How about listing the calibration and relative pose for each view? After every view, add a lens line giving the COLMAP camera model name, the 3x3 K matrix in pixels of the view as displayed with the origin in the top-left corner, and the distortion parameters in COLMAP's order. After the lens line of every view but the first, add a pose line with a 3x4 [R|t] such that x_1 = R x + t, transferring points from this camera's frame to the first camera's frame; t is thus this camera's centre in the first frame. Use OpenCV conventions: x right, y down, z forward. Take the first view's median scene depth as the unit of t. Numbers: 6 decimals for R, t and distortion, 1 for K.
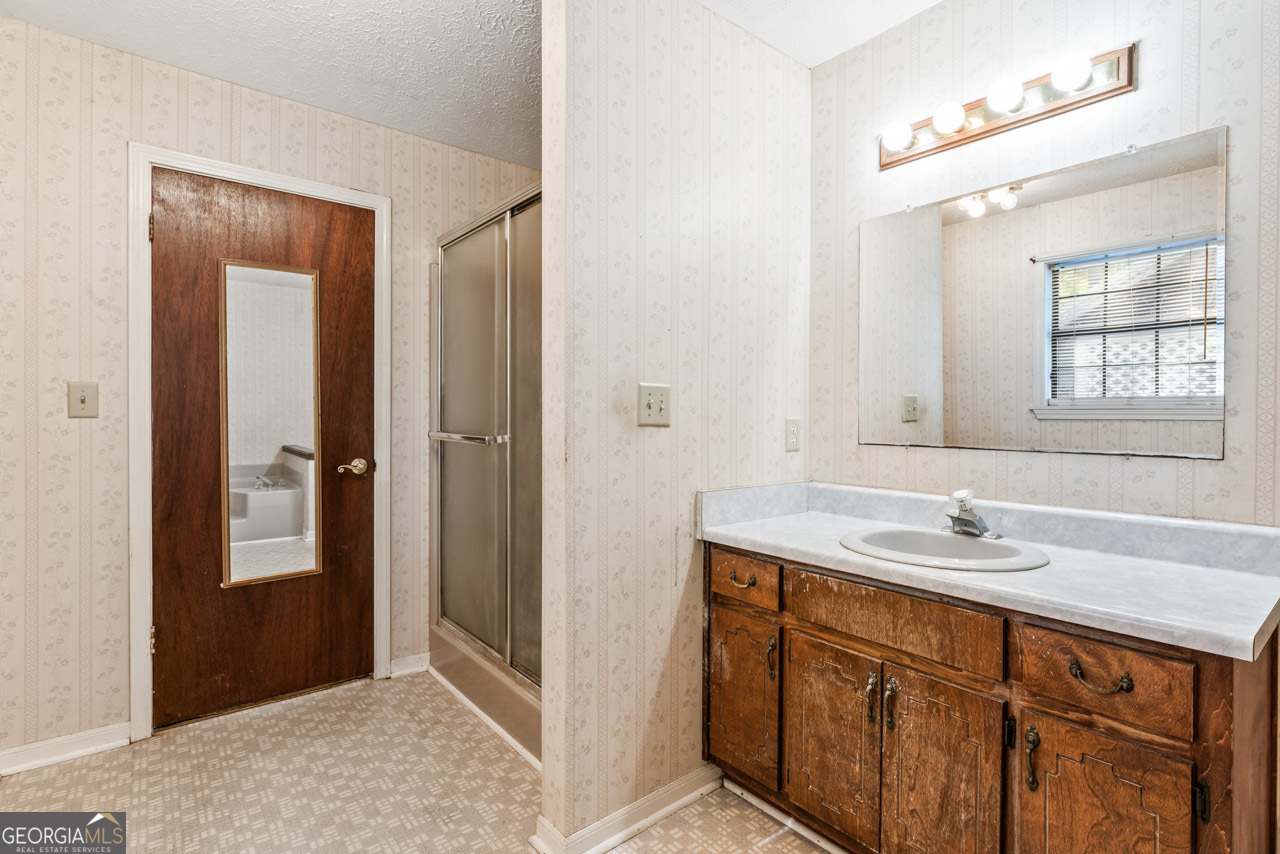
lens RADIAL K [[603.0, 0, 644.3], [0, 603.0, 422.7], [0, 0, 1]] dist [-0.003564, 0.000247]
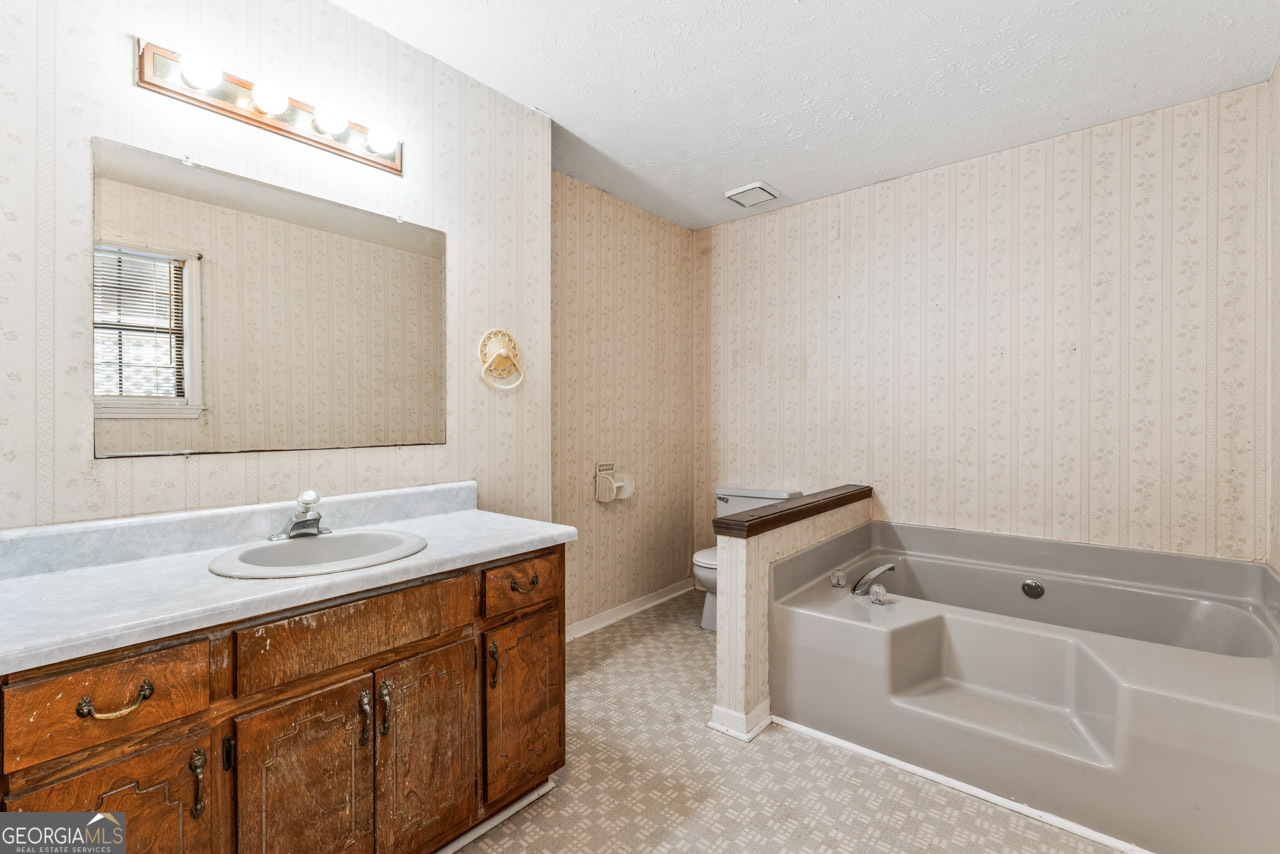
lens RADIAL K [[578.3, 0, 618.5], [0, 578.3, 420.0], [0, 0, 1]] dist [0.005941, 0.000146]
pose [[-0.176266, -0.009999, 0.984292, -0.559243], [0.011150, 0.999864, 0.012154, -0.012931], [-0.984279, 0.013118, -0.176131, 0.745046]]
